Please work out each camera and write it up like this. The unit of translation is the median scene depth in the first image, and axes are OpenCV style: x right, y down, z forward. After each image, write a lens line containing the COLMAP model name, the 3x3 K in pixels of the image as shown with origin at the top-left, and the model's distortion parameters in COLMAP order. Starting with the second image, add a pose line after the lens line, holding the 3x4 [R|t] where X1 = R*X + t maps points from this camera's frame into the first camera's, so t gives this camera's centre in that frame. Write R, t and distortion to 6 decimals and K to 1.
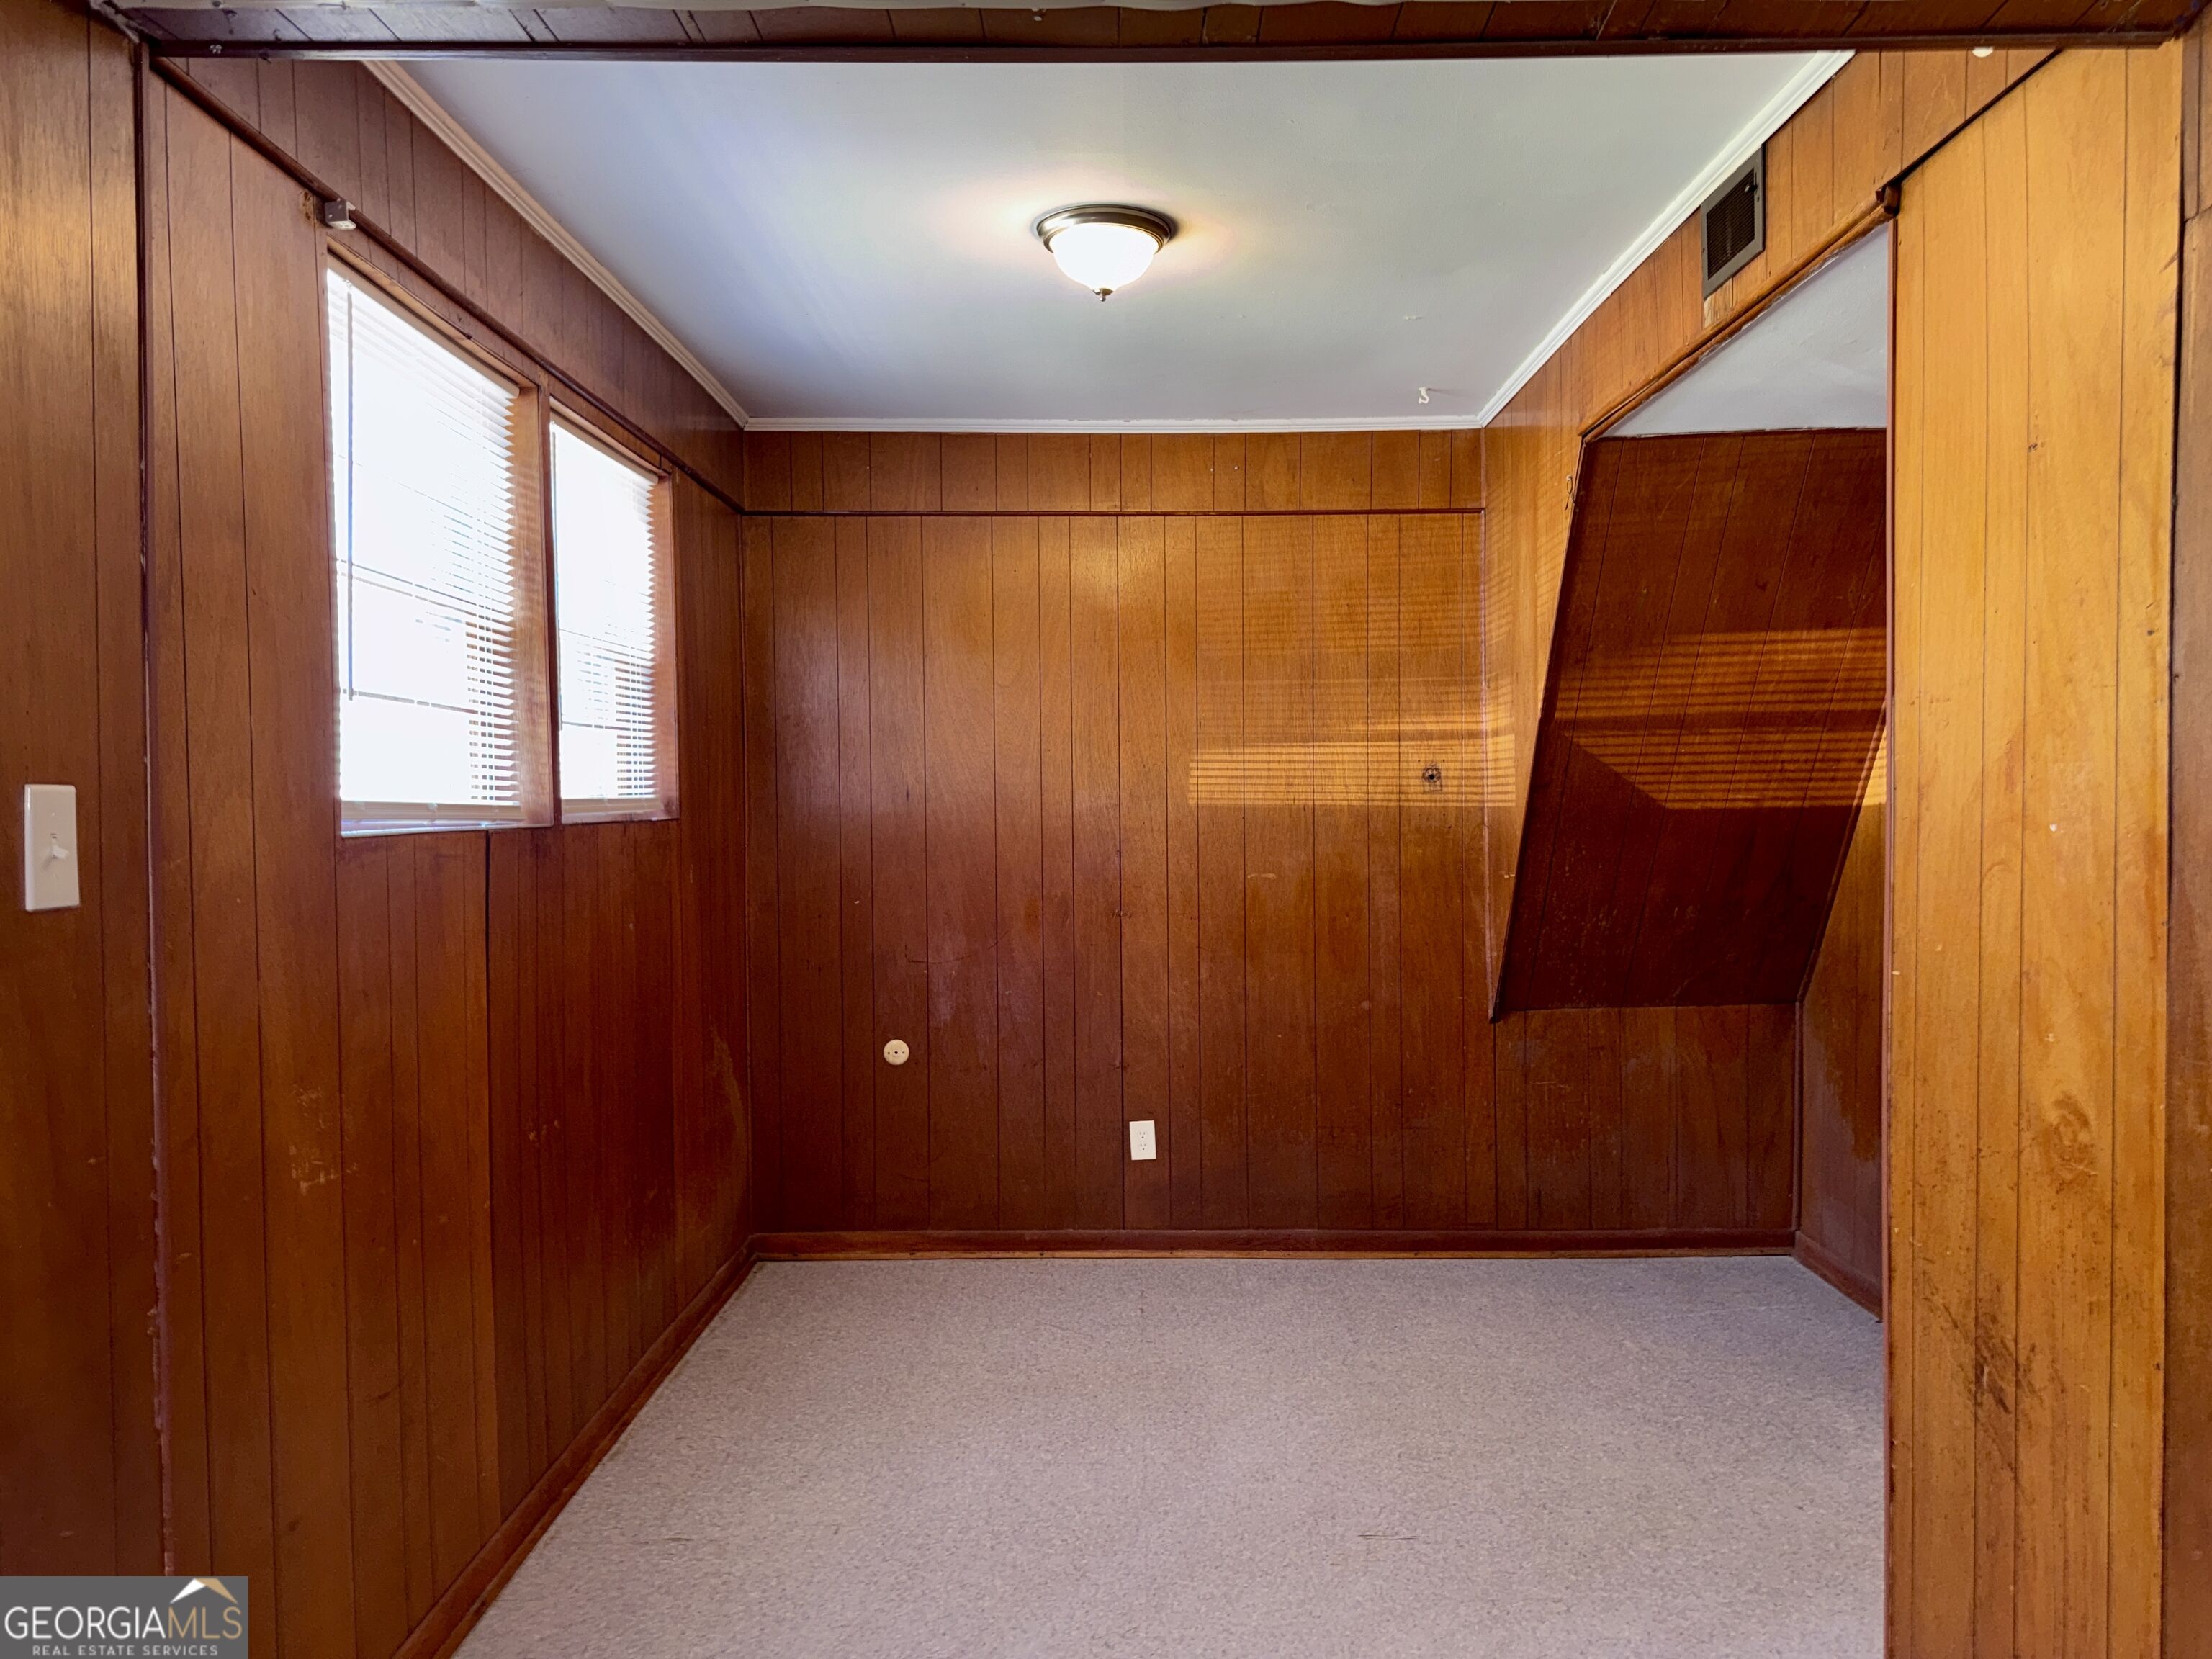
lens RADIAL K [[1535.1, 0, 1106.0], [0, 1535.1, 829.5], [0, 0, 1]] dist [0.123664, 0.000033]
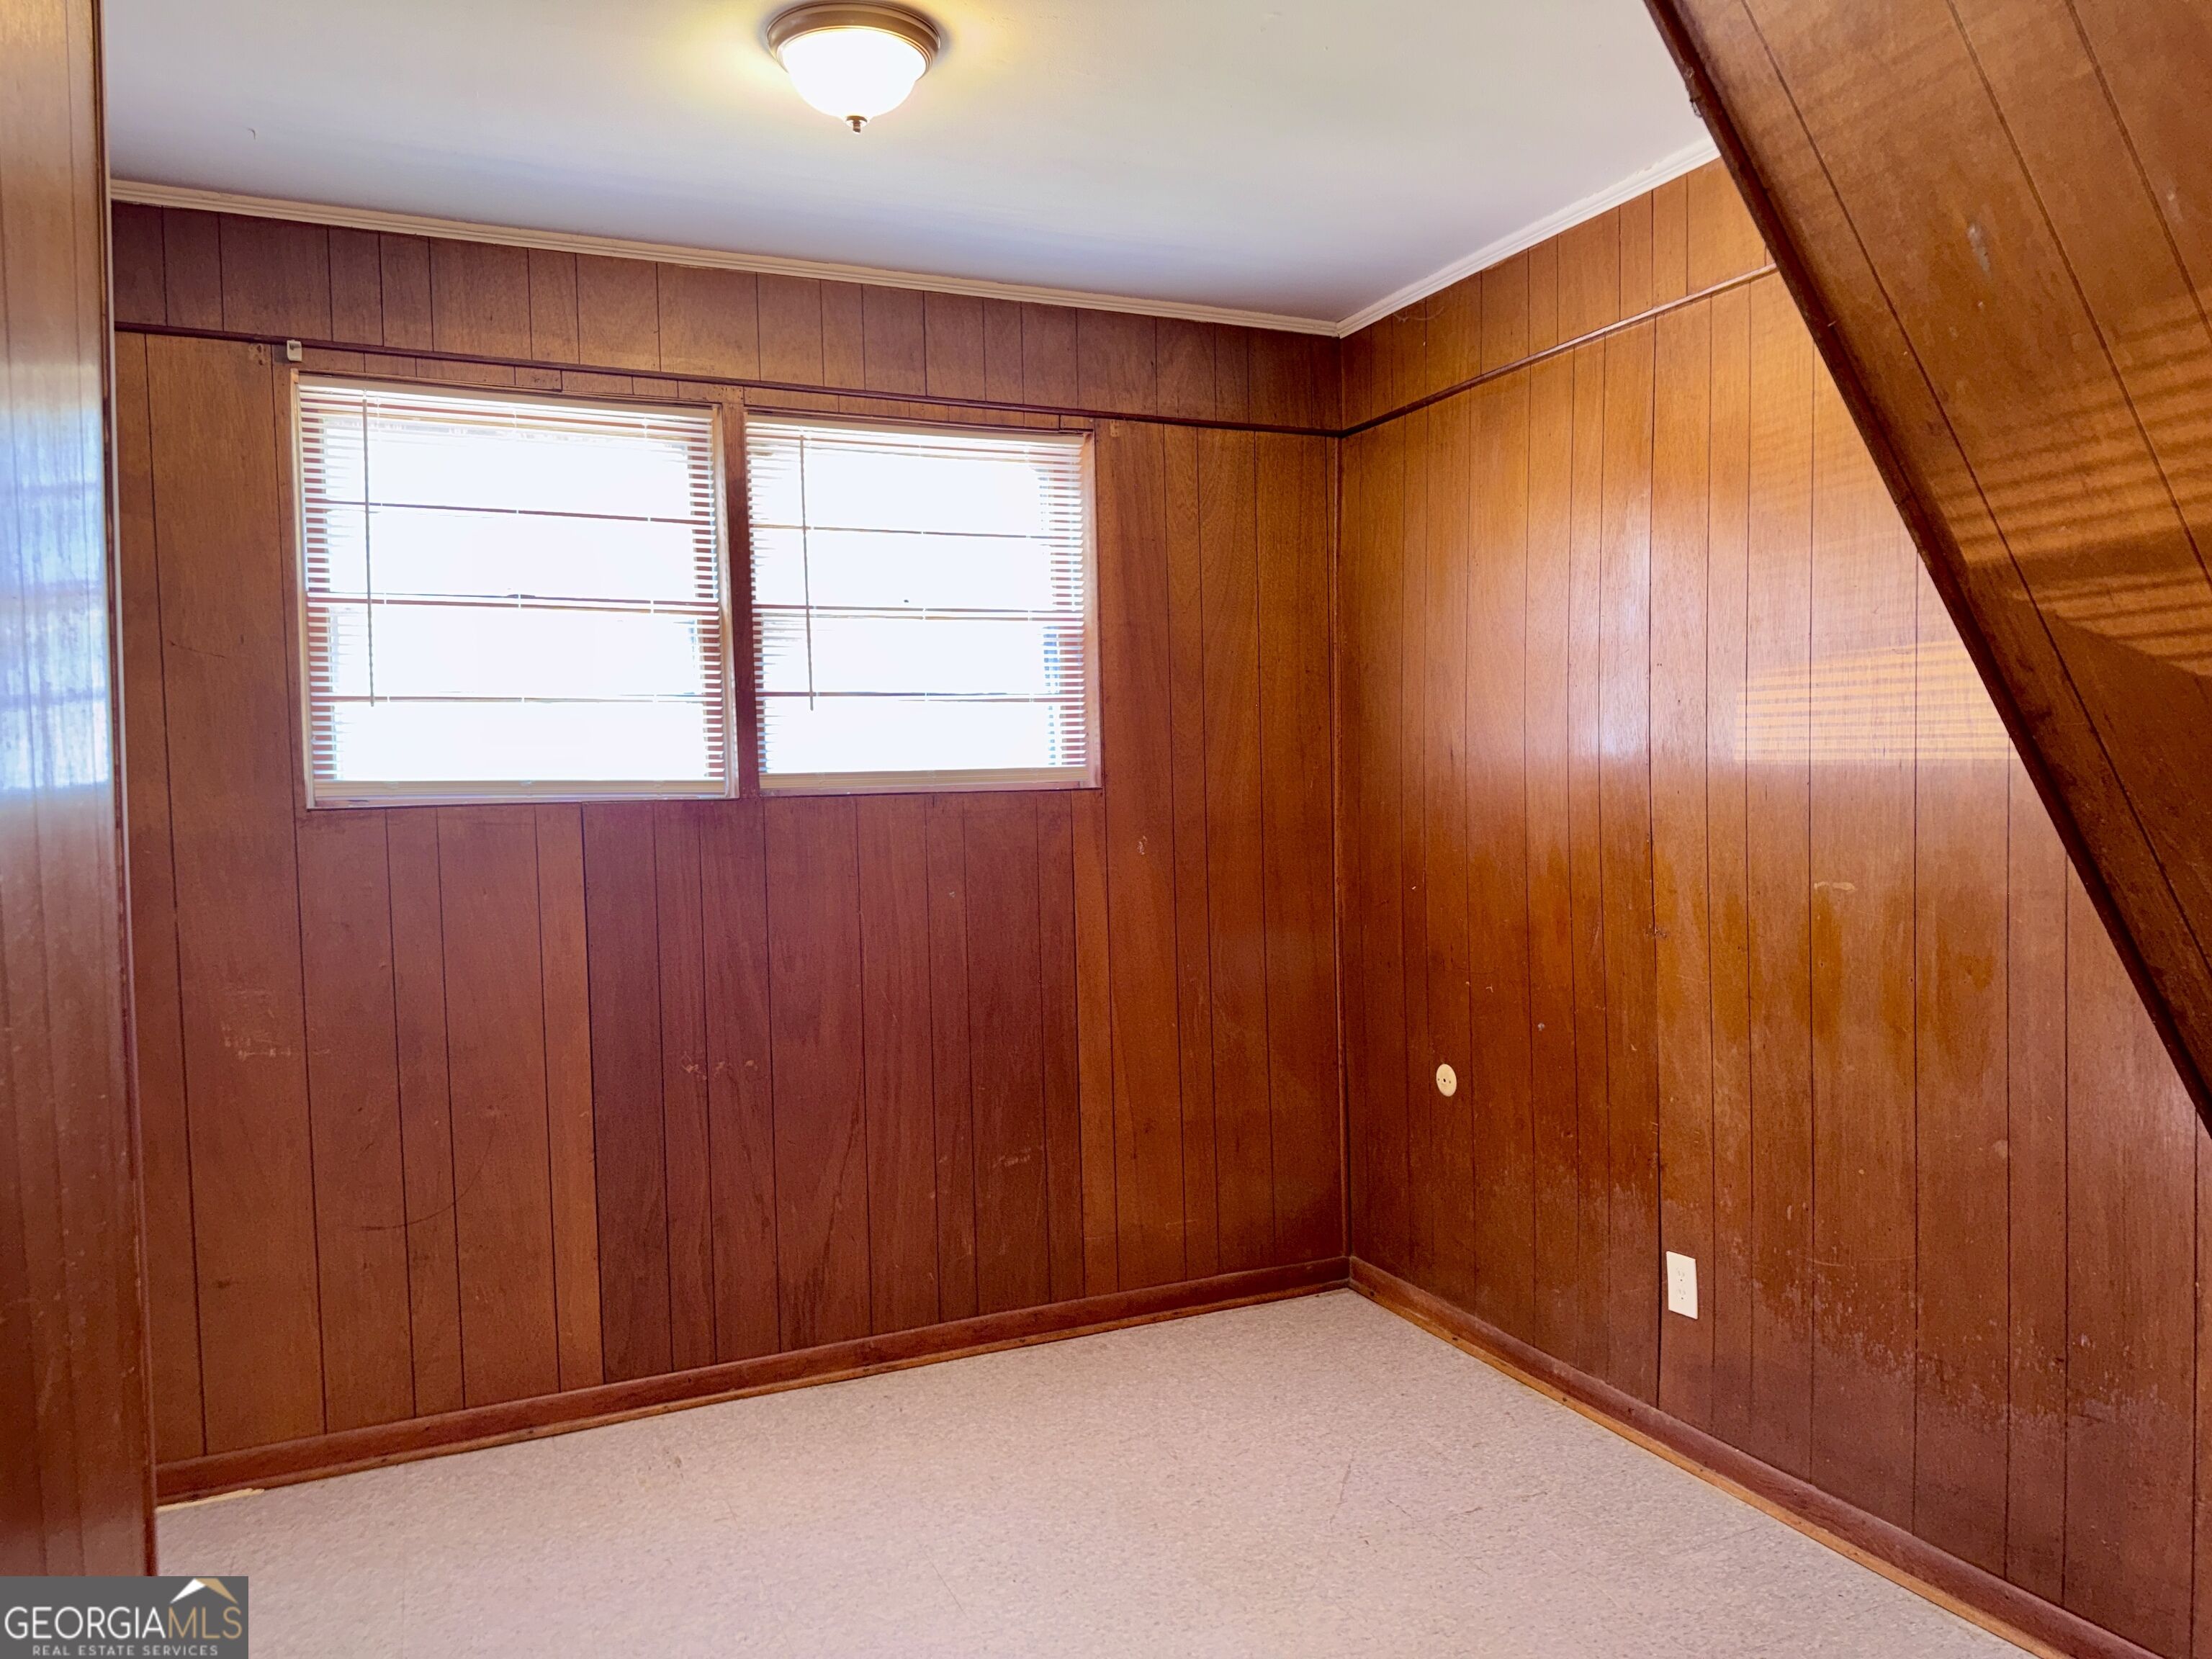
lens RADIAL K [[1544.9, 0, 1106.0], [0, 1544.9, 829.5], [0, 0, 1]] dist [0.036688, -0.049303]
pose [[0.423430, 0.026563, -0.905539, 0.507215], [0.003886, 0.999508, 0.031137, -0.009747], [0.905920, -0.016703, 0.423119, 0.512957]]
